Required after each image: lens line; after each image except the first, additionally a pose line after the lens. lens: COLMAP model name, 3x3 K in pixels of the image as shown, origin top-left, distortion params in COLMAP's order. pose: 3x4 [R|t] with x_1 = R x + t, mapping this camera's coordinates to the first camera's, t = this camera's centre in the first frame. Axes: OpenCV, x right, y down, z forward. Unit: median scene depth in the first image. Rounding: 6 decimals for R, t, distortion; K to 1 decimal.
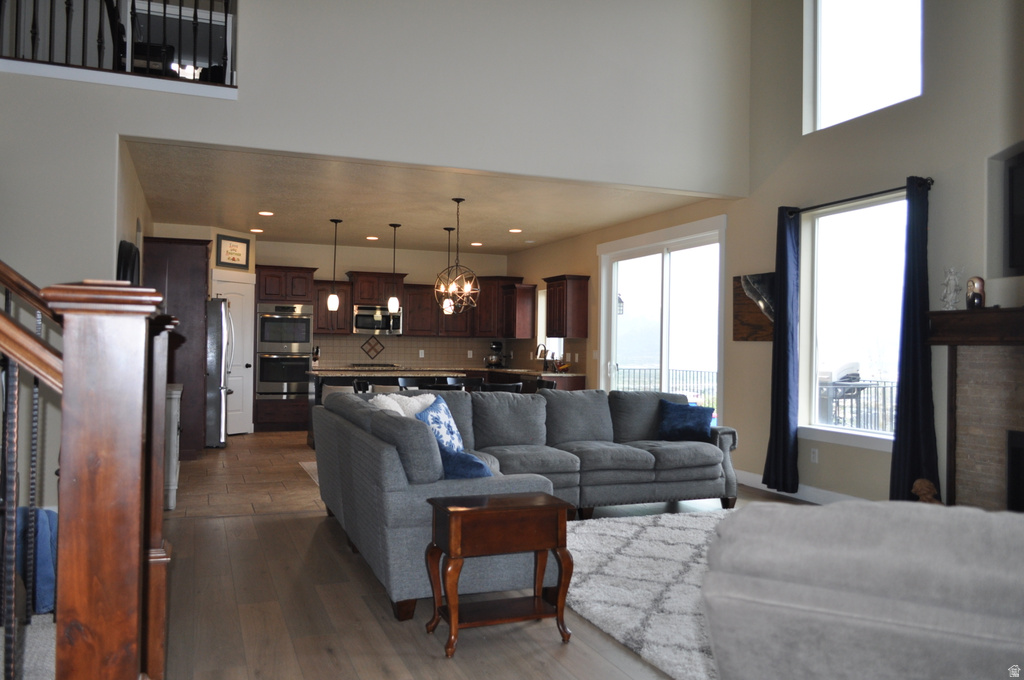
lens RADIAL K [[791.8, 0, 511.5], [0, 791.8, 336.1], [0, 0, 1]] dist [-0.014483, -0.002523]
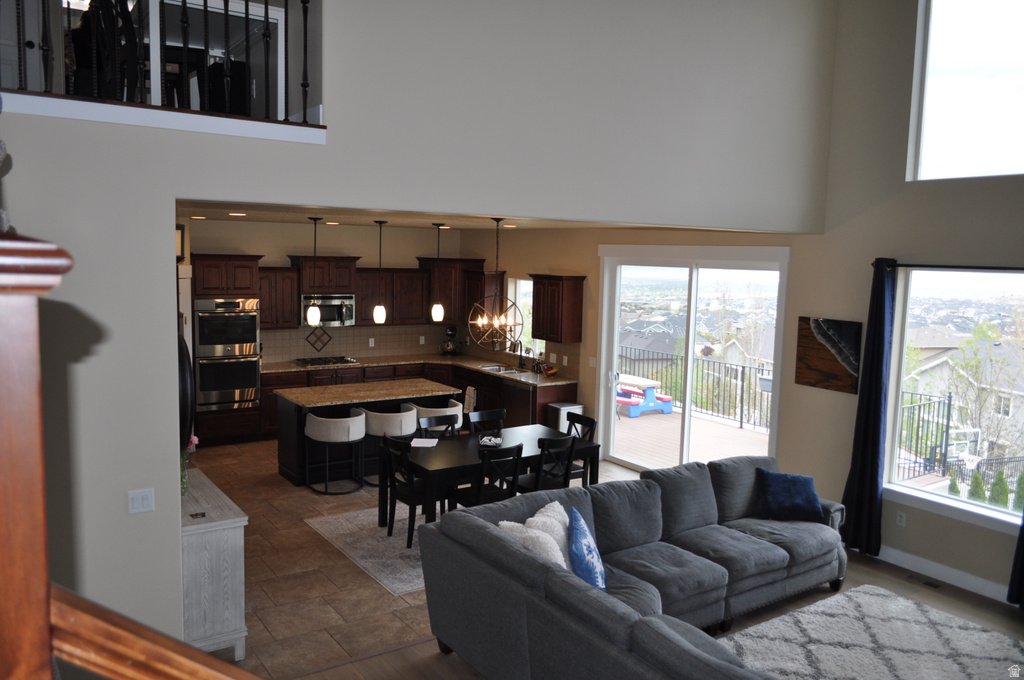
lens RADIAL K [[791.8, 0, 514.5], [0, 791.8, 338.6], [0, 0, 1]] dist [-0.014483, -0.002523]
pose [[0.976789, -0.012645, 0.213830, -0.261120], [-0.013103, 0.992860, 0.118566, -0.161753], [-0.213803, -0.118616, 0.969649, 0.163522]]
